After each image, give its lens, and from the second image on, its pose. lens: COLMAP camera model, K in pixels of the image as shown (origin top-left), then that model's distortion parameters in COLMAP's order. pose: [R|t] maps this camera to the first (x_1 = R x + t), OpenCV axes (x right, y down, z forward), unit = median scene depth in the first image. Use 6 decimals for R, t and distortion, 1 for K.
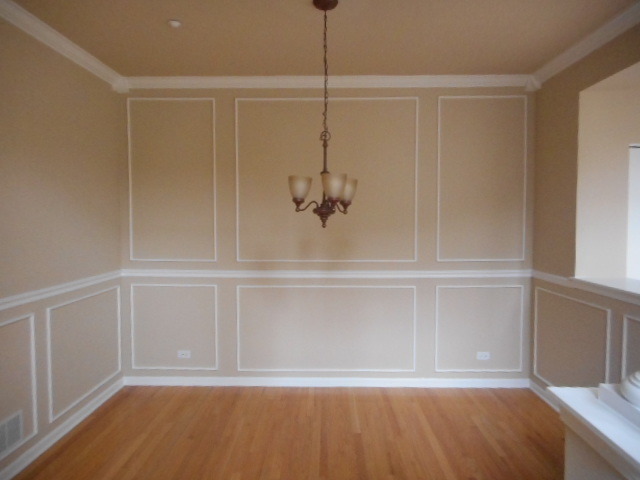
lens RADIAL K [[478.6, 0, 320.0], [0, 478.6, 240.0], [0, 0, 1]] dist [-0.006799, -0.000674]
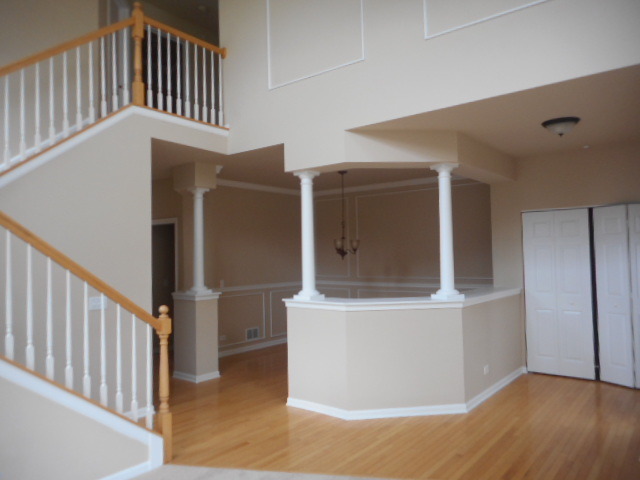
lens RADIAL K [[478.6, 0, 320.0], [0, 478.6, 240.0], [0, 0, 1]] dist [-0.006799, -0.000674]
pose [[0.792645, -0.037481, -0.608530, 1.116586], [-0.004823, 0.997692, -0.067732, 0.030794], [0.609664, 0.056623, 0.790635, -0.825709]]
